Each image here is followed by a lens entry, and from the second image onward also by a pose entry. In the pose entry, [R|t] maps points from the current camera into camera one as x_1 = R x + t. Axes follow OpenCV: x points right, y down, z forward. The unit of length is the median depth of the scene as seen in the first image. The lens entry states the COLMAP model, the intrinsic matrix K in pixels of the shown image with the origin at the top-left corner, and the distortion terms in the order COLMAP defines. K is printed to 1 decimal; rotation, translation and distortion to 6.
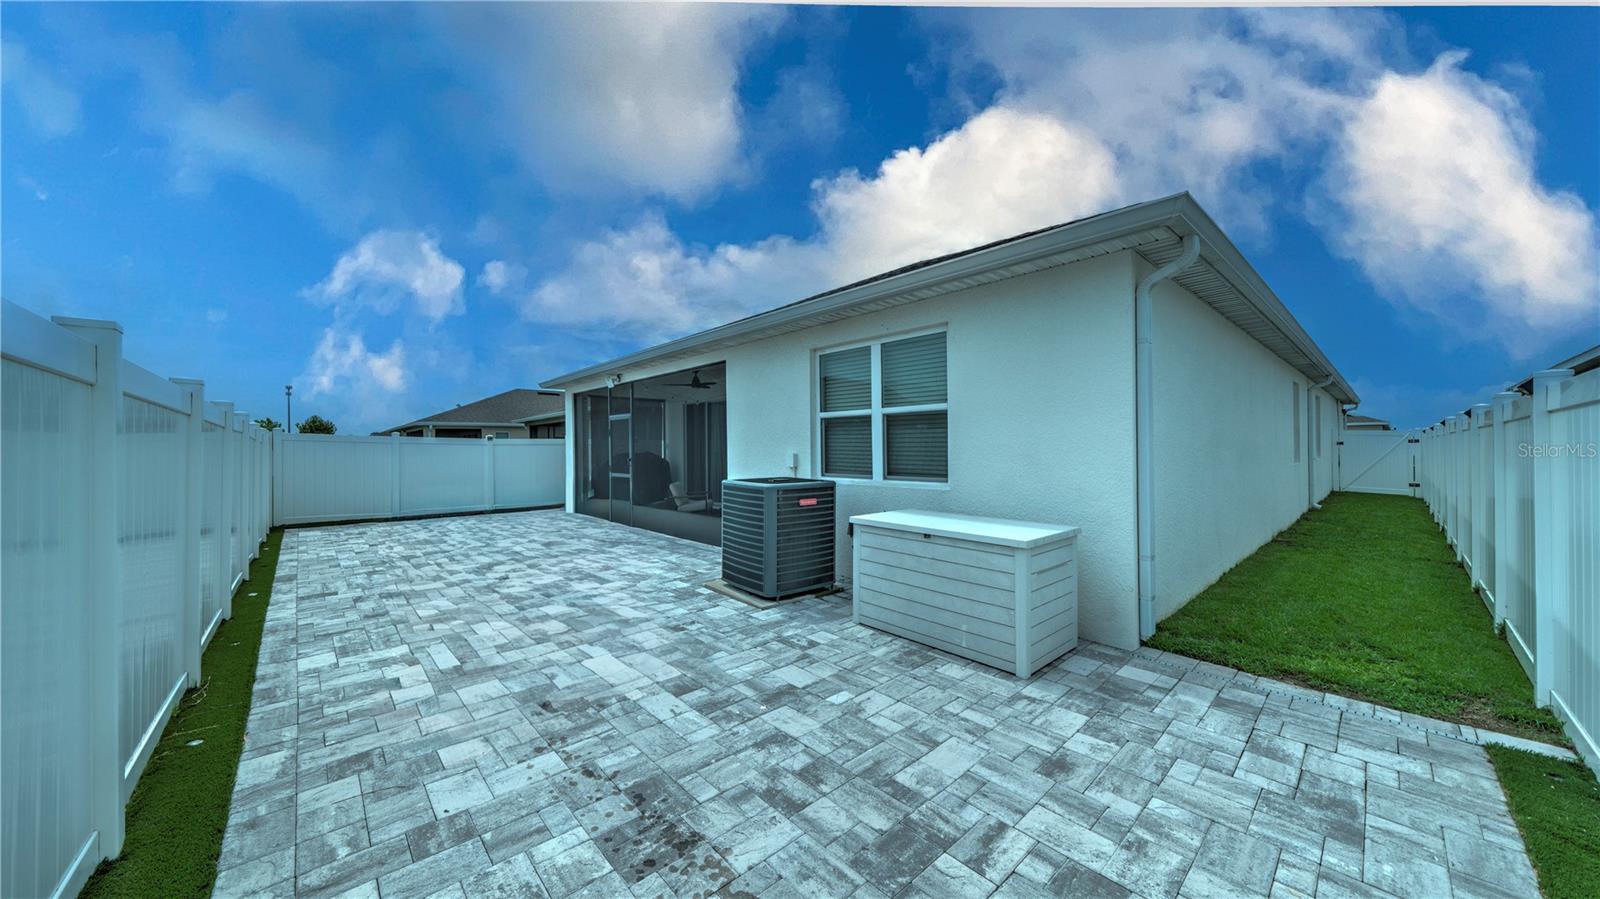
lens RADIAL K [[551.2, 0, 802.4], [0, 551.2, 456.0], [0, 0, 1]] dist [0.000003, 0.000061]
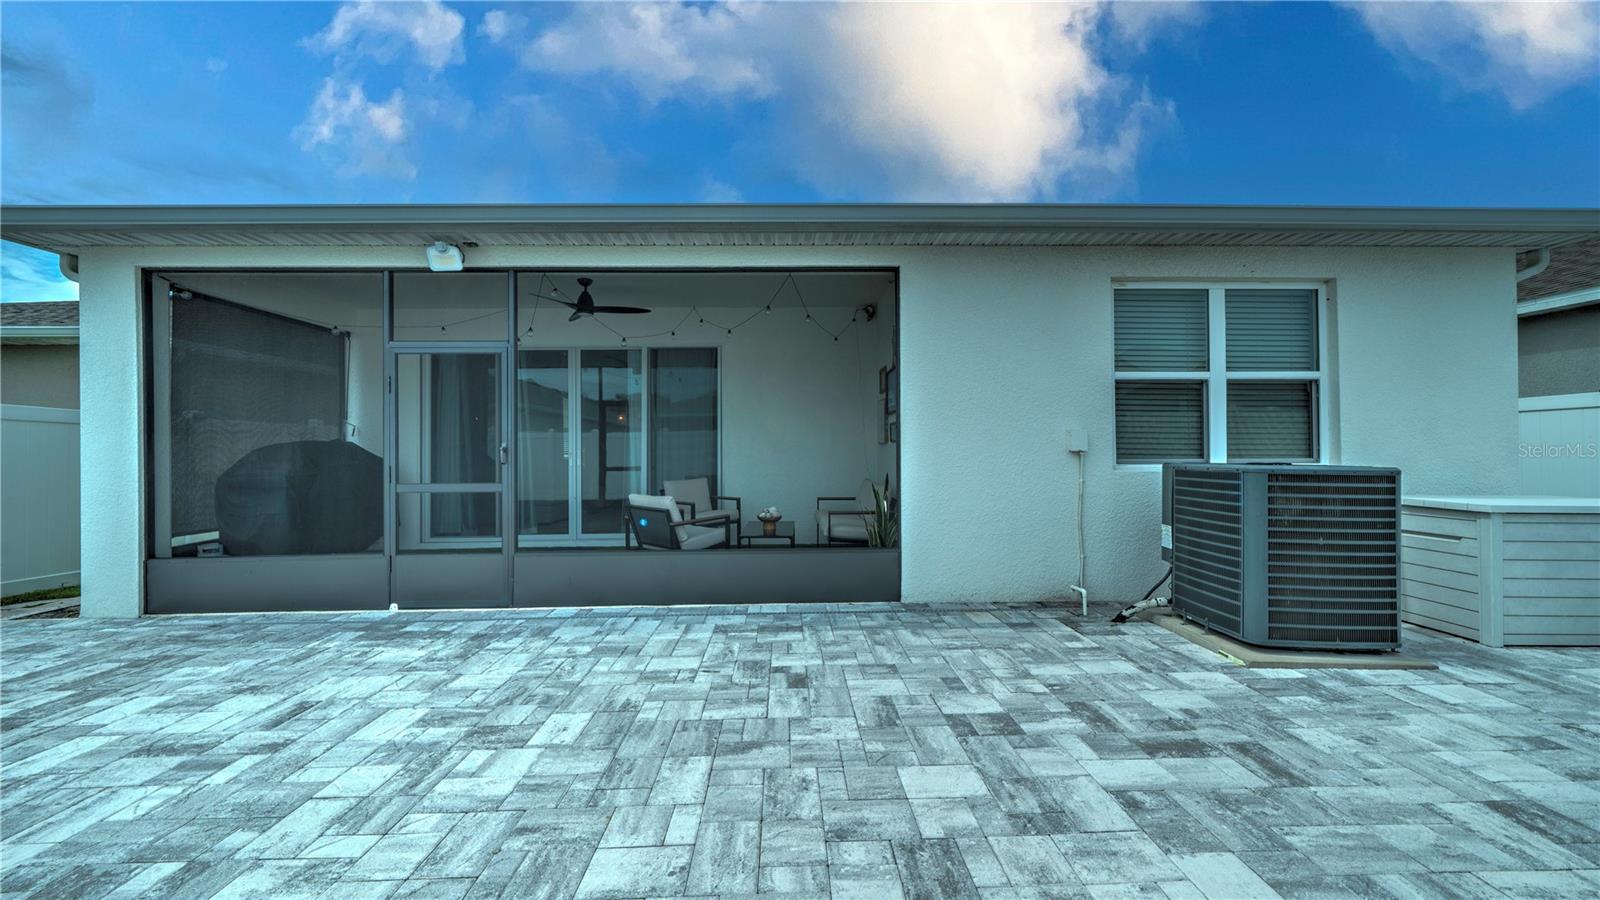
lens RADIAL K [[551.2, 0, 802.4], [0, 551.2, 456.5], [0, 0, 1]] dist [0.000003, 0.000061]
pose [[0.658799, -0.003502, 0.752310, -0.844784], [0.009295, 0.999951, -0.003485, 0.030063], [-0.752261, 0.009288, 0.658800, 0.946077]]
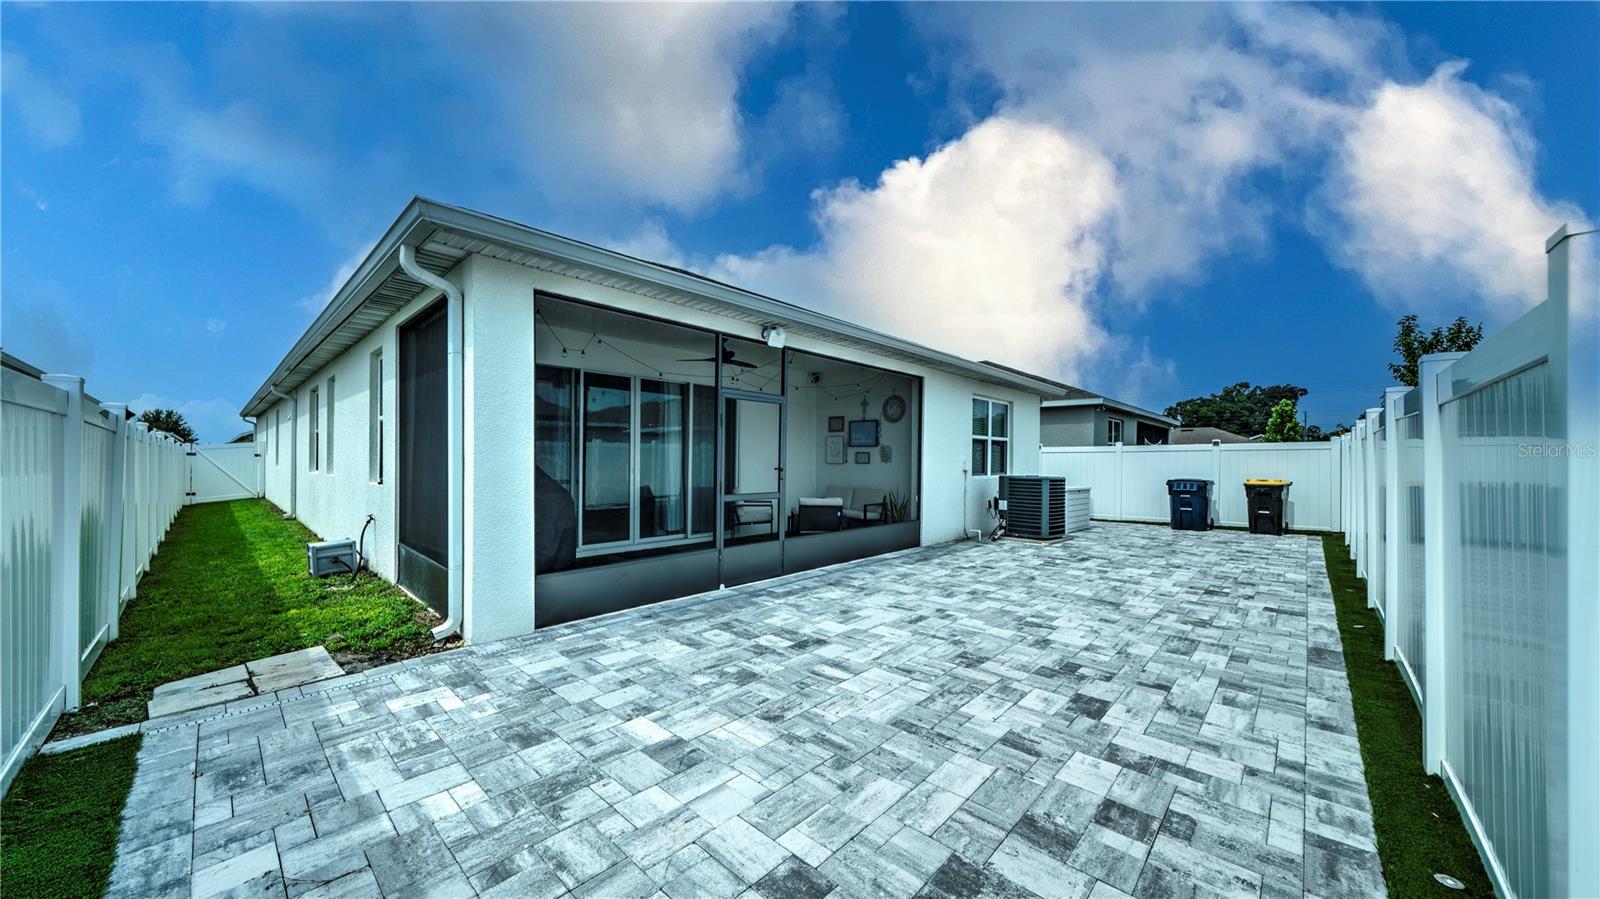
lens RADIAL K [[551.2, 0, 802.4], [0, 551.2, 456.0], [0, 0, 1]] dist [0.000003, 0.000061]
pose [[-0.088377, 0.014919, 0.995975, -1.665920], [0.000165, 0.999888, -0.014963, 0.005344], [-0.996087, -0.001158, -0.088369, 1.815065]]
